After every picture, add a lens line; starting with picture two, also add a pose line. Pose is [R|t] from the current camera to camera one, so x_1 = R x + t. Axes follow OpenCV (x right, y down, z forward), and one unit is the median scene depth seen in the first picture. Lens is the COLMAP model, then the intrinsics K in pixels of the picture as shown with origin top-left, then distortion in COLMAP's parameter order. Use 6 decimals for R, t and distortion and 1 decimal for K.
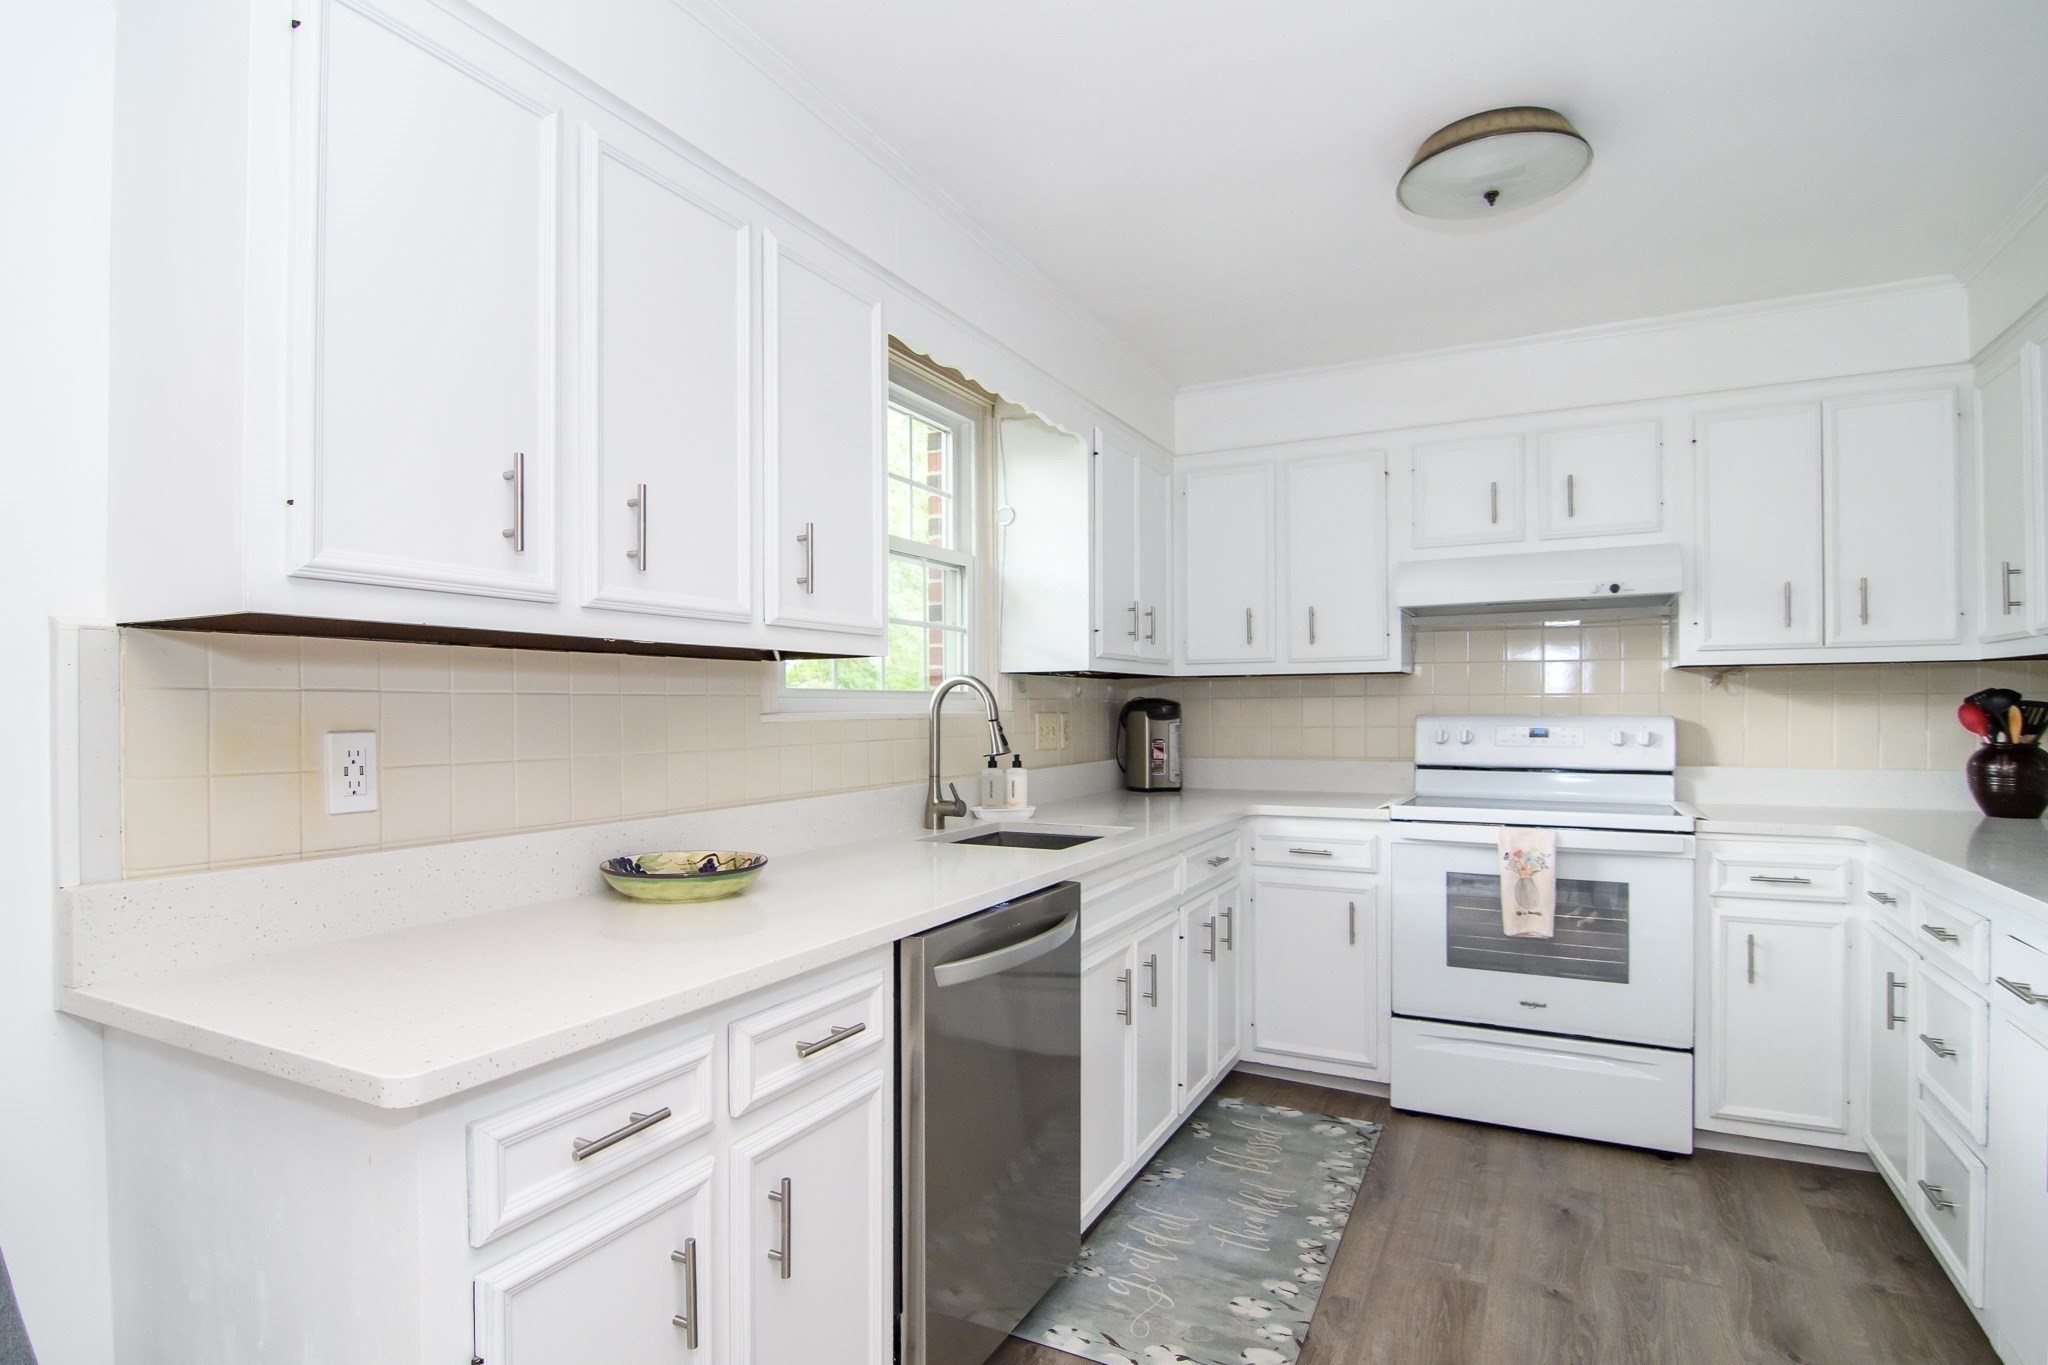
lens RADIAL K [[1060.6, 0, 1025.4], [0, 1060.6, 697.1], [0, 0, 1]] dist [0.001964, -0.021328]
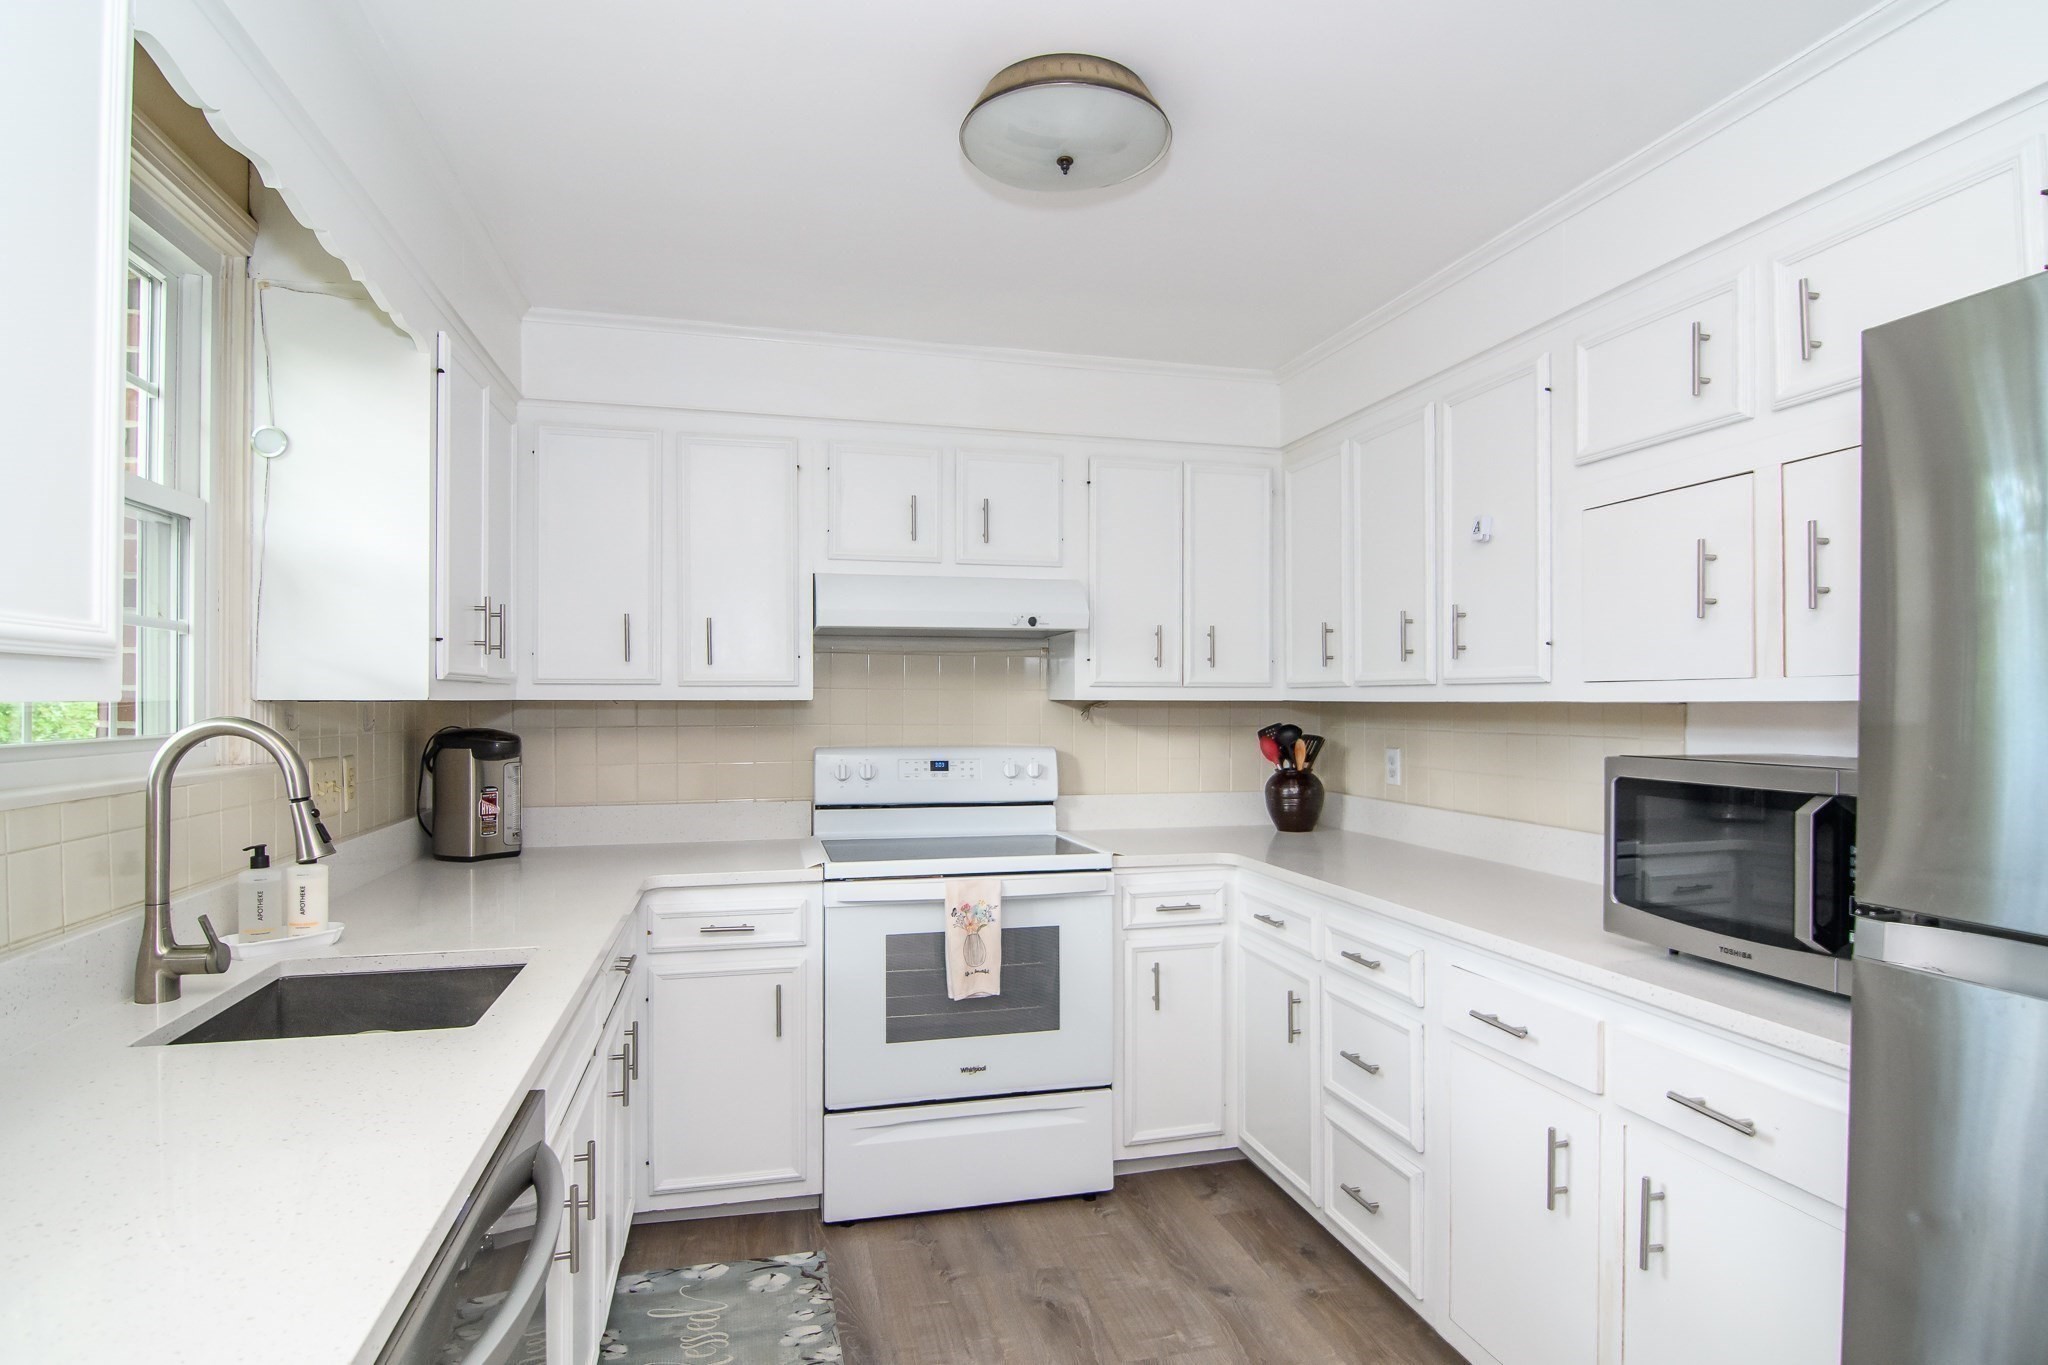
lens RADIAL K [[1060.6, 0, 1025.4], [0, 1060.6, 697.1], [0, 0, 1]] dist [0.001964, -0.021328]
pose [[0.747440, 0.011055, 0.664238, -0.103497], [-0.014937, 0.999888, 0.000166, -0.034367], [-0.664162, -0.010046, 0.747521, 0.282551]]
